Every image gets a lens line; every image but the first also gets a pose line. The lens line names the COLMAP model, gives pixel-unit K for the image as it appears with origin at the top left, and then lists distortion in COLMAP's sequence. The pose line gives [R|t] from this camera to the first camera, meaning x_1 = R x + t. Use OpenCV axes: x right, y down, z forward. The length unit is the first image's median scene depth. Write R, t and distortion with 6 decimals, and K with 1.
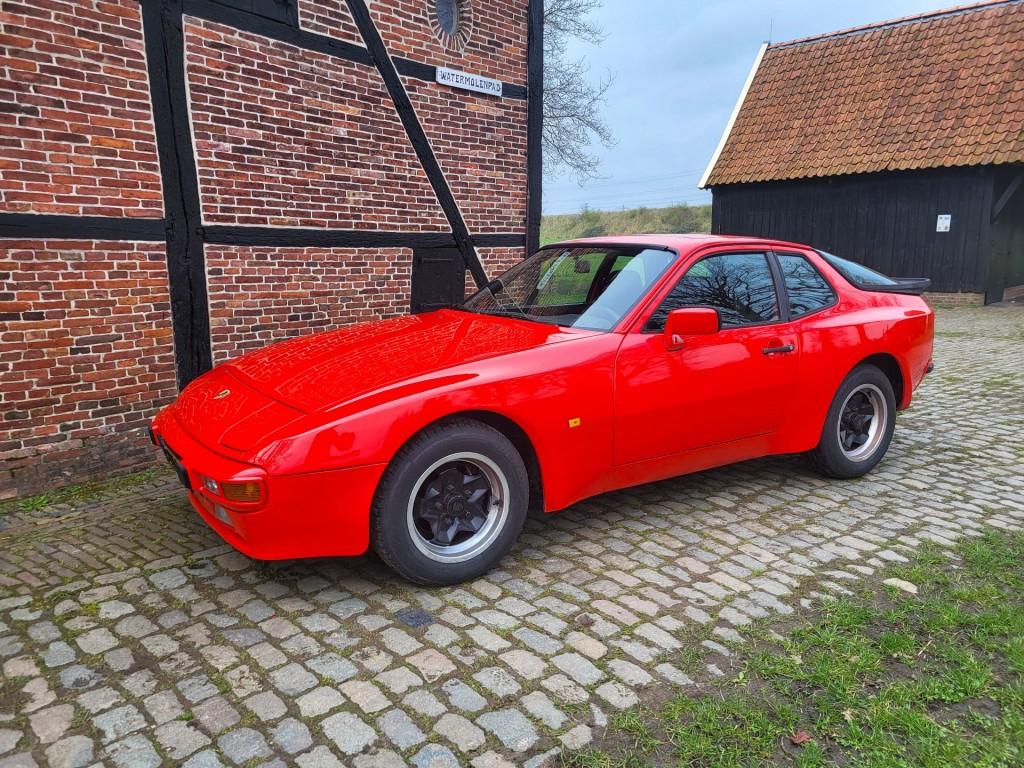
lens RADIAL K [[766.8, 0, 507.0], [0, 766.8, 391.4], [0, 0, 1]] dist [0.080259, -0.041740]
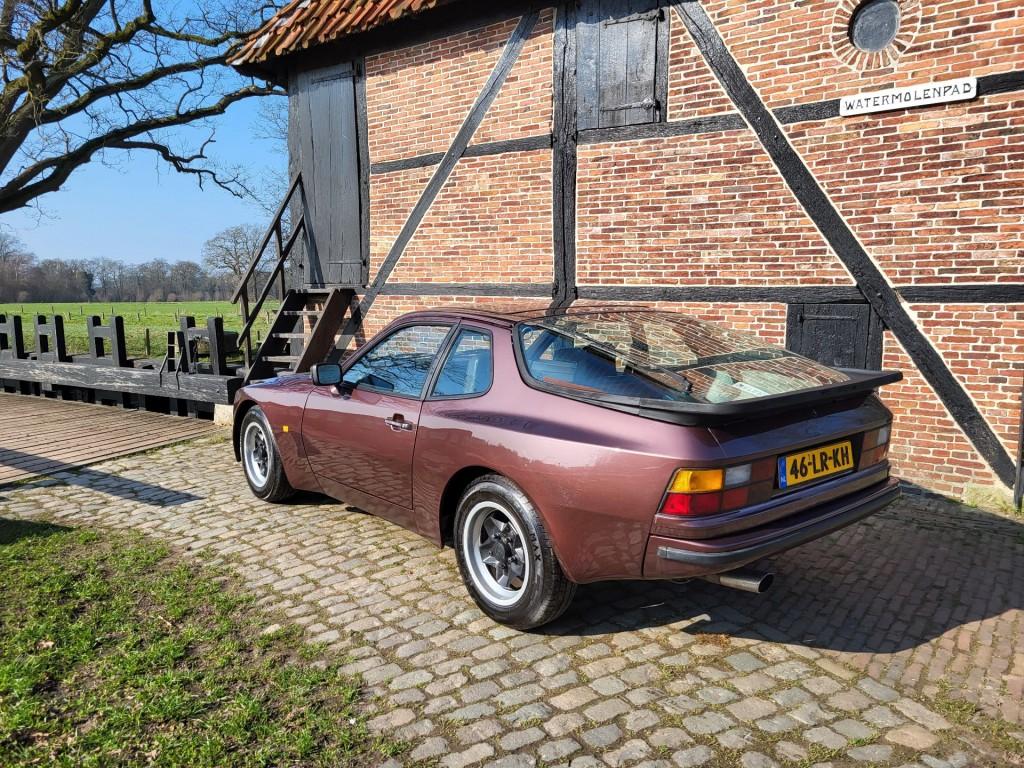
lens RADIAL K [[766.8, 0, 502.0], [0, 766.8, 395.2], [0, 0, 1]] dist [0.080259, -0.041740]
pose [[0.054154, 0.151690, -0.986944, 0.907893], [-0.176894, 0.974218, 0.140028, -0.168786], [0.982739, 0.167001, 0.079591, 0.689717]]
